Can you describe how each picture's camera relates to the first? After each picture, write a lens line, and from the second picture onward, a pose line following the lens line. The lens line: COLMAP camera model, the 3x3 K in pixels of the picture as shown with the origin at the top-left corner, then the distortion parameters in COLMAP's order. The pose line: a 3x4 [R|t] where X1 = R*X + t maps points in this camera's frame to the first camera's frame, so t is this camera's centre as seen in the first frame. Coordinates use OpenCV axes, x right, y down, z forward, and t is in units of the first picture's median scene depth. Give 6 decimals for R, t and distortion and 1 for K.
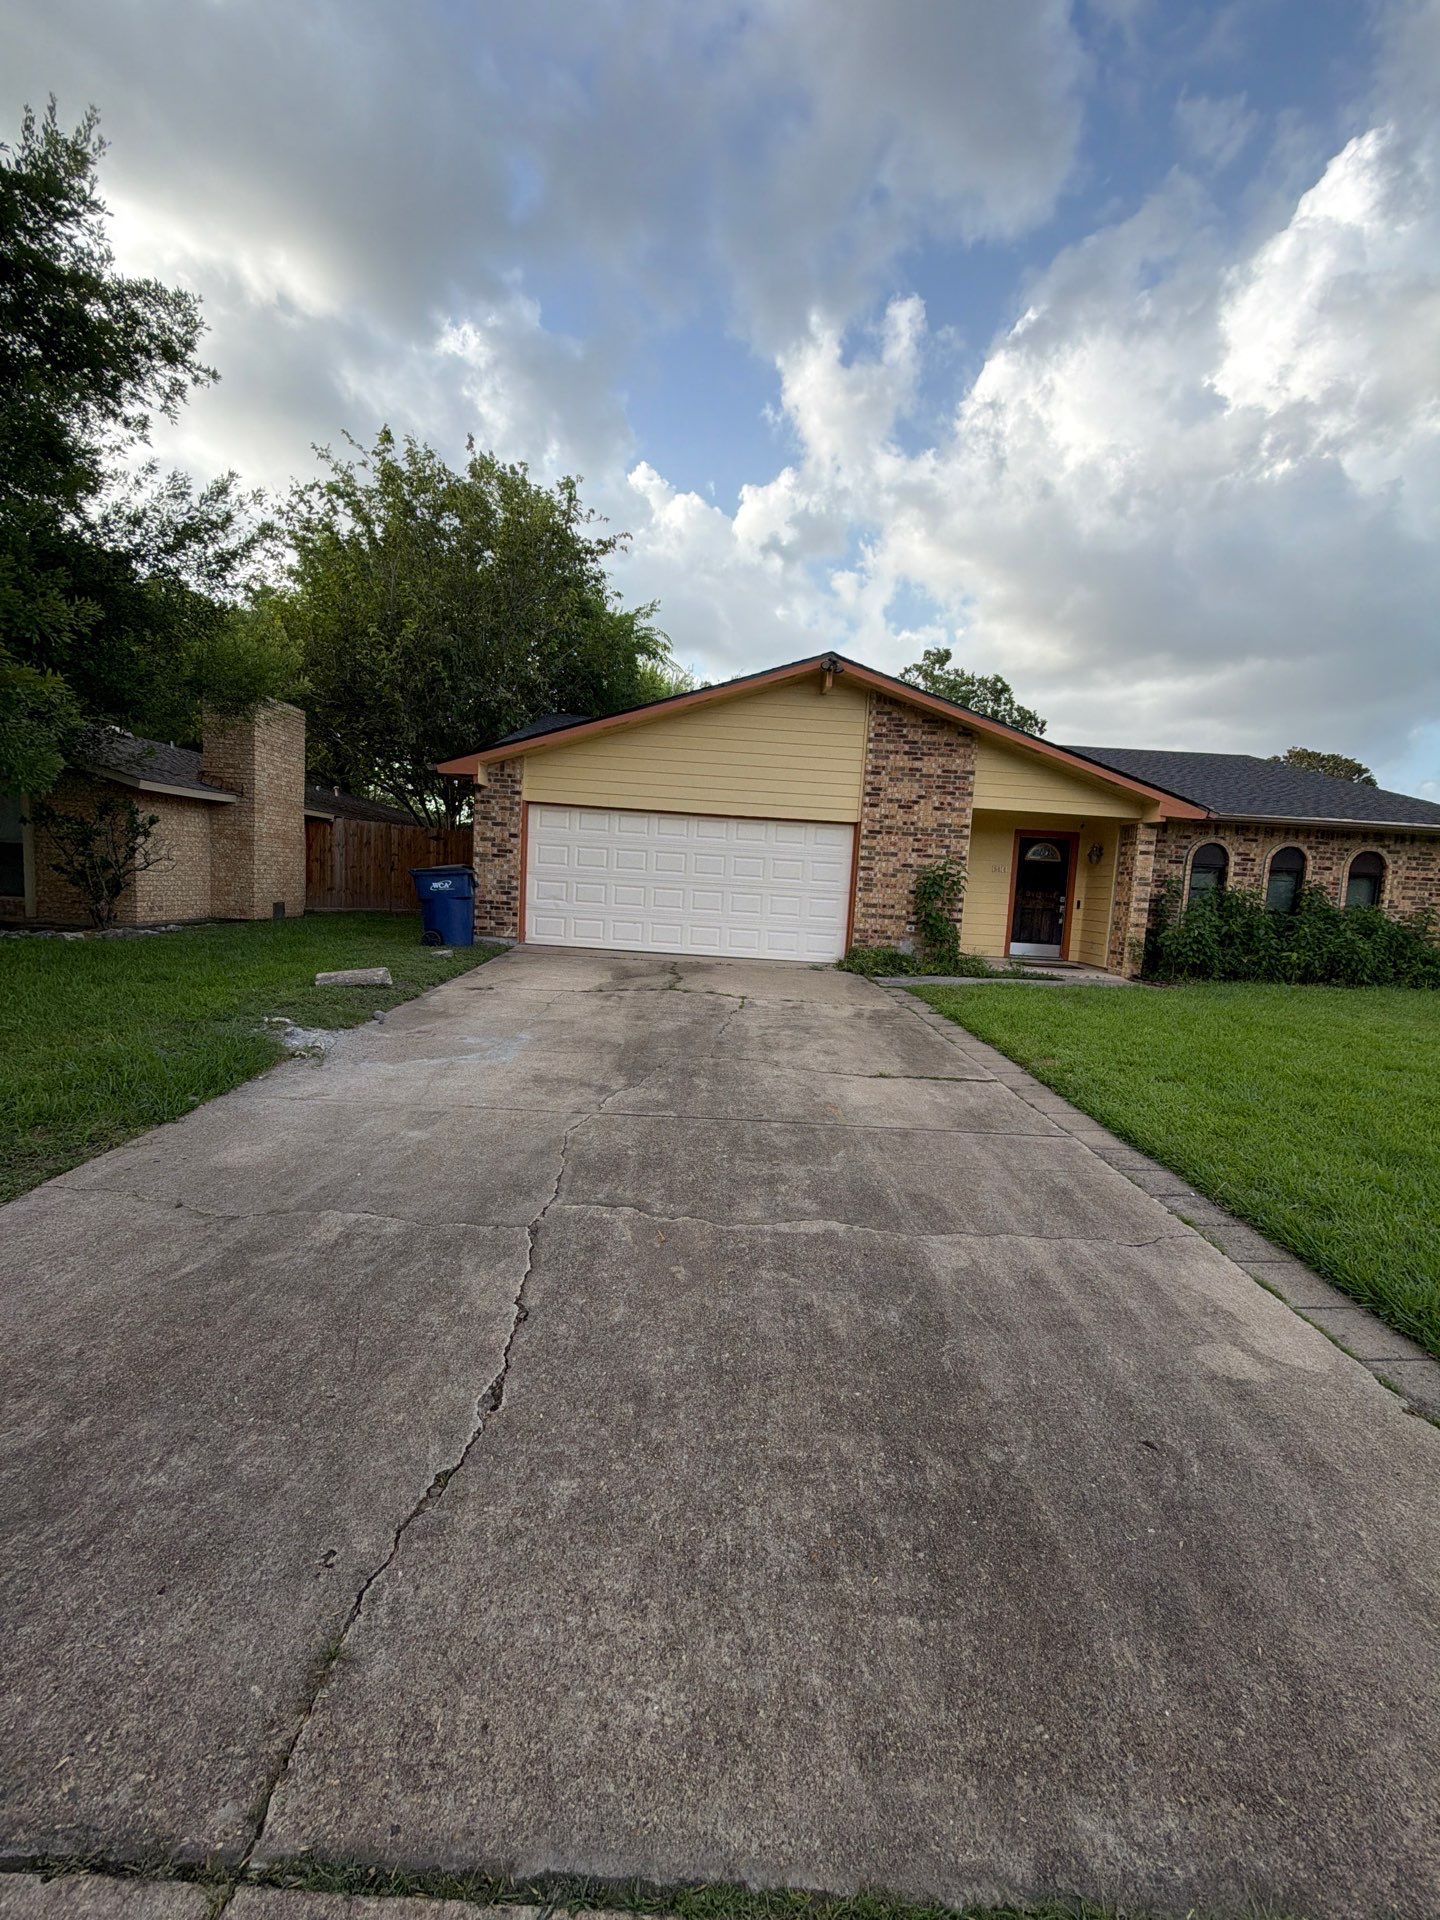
lens RADIAL K [[771.9, 0, 720.9], [0, 771.9, 954.5], [0, 0, 1]] dist [0.013102, -0.004889]
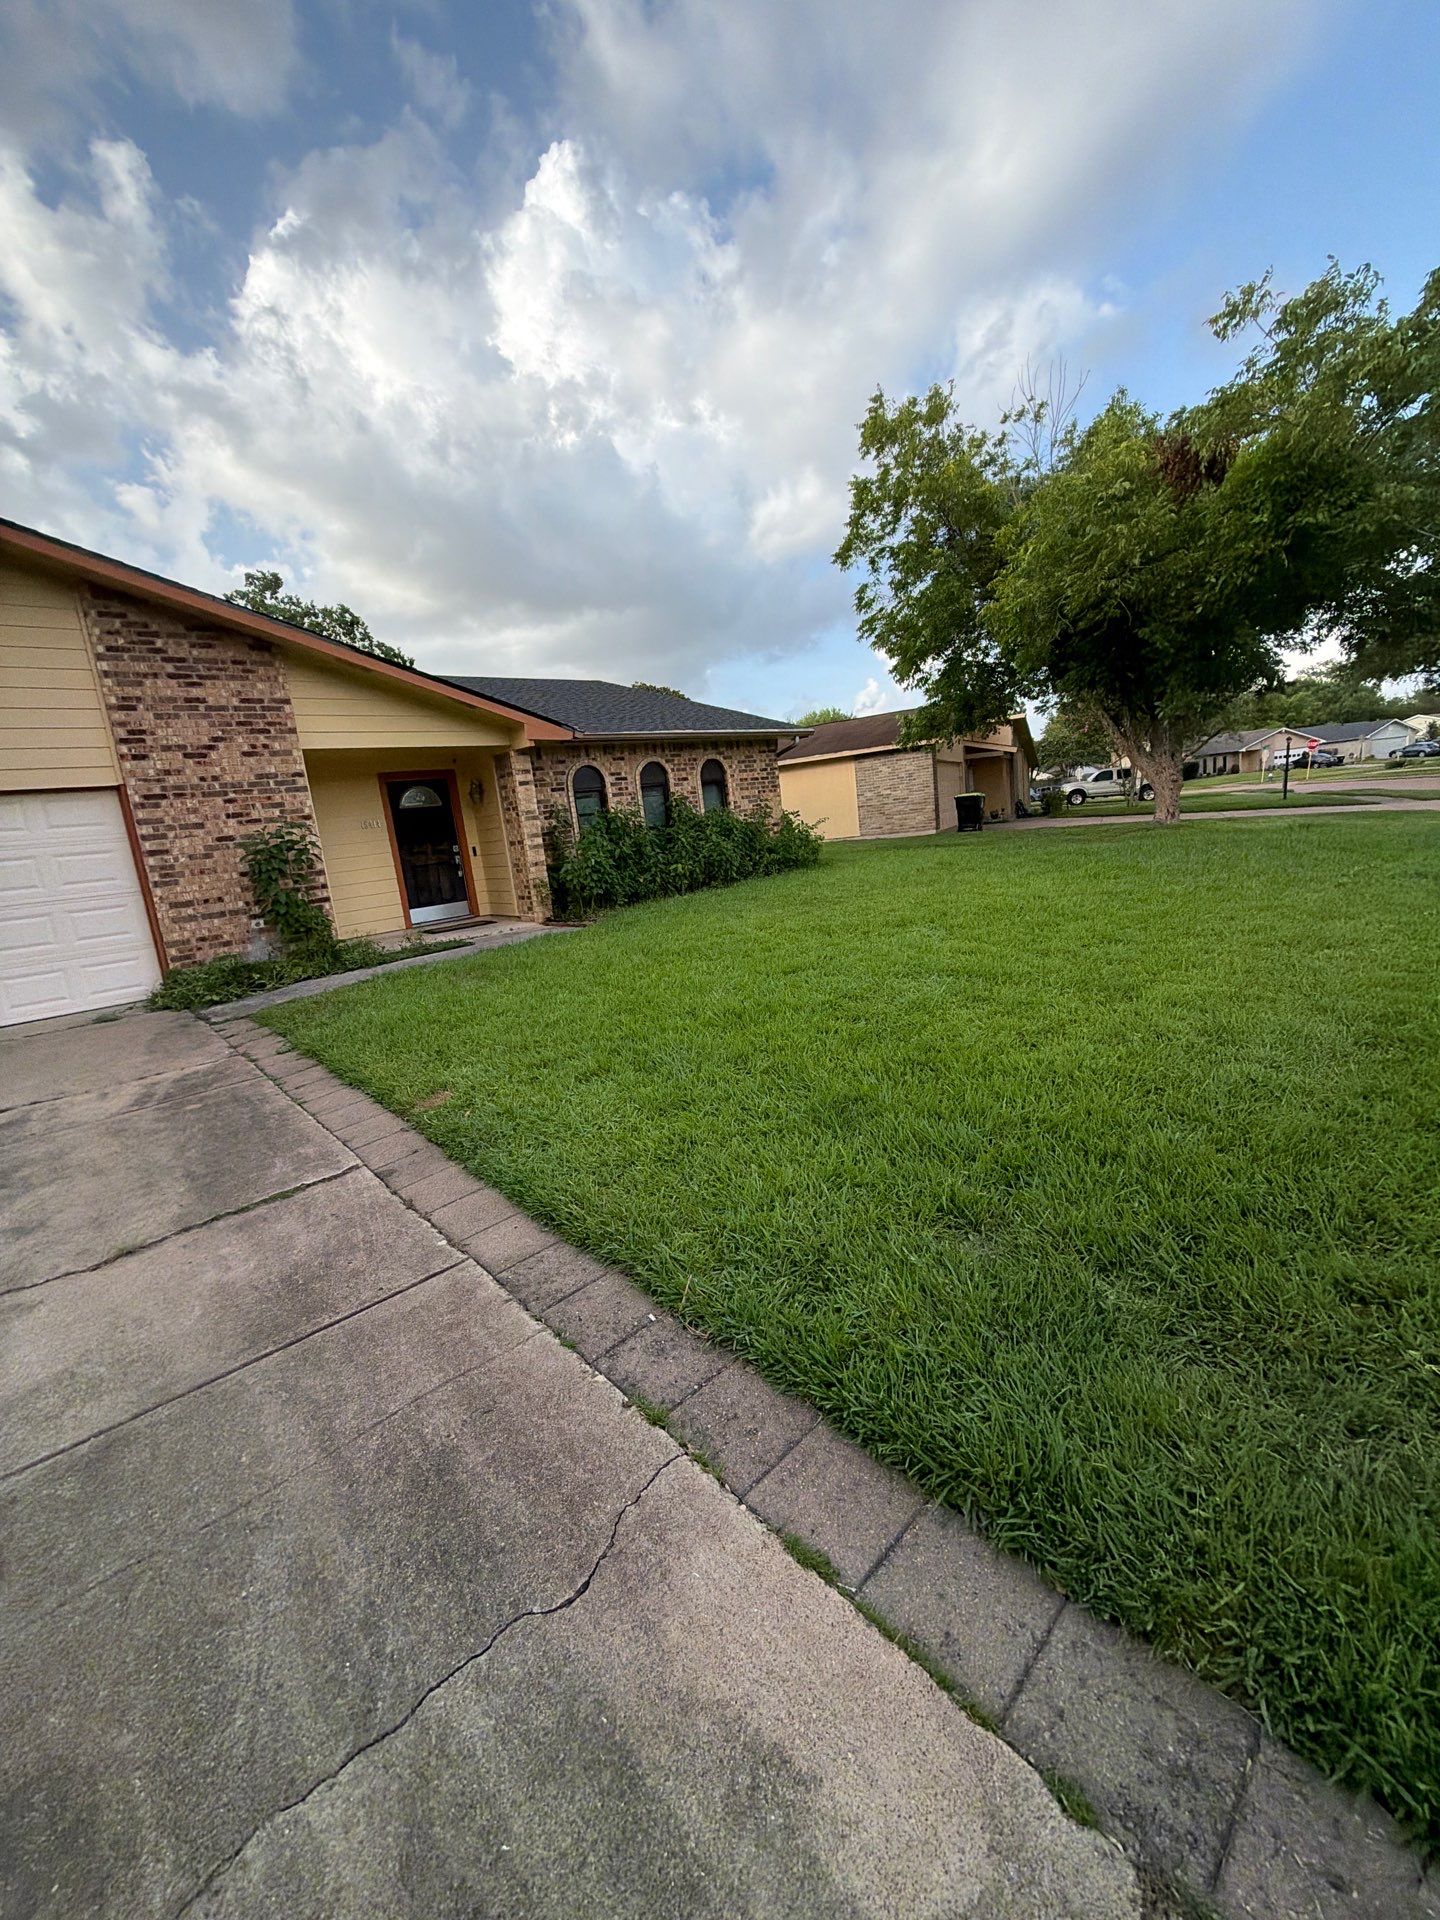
lens RADIAL K [[771.9, 0, 720.9], [0, 771.9, 954.5], [0, 0, 1]] dist [0.013102, -0.004889]
pose [[0.748932, -0.250696, 0.613394, 0.118872], [0.213227, 0.967613, 0.135124, -0.011618], [-0.627403, 0.029593, 0.778132, 0.166298]]
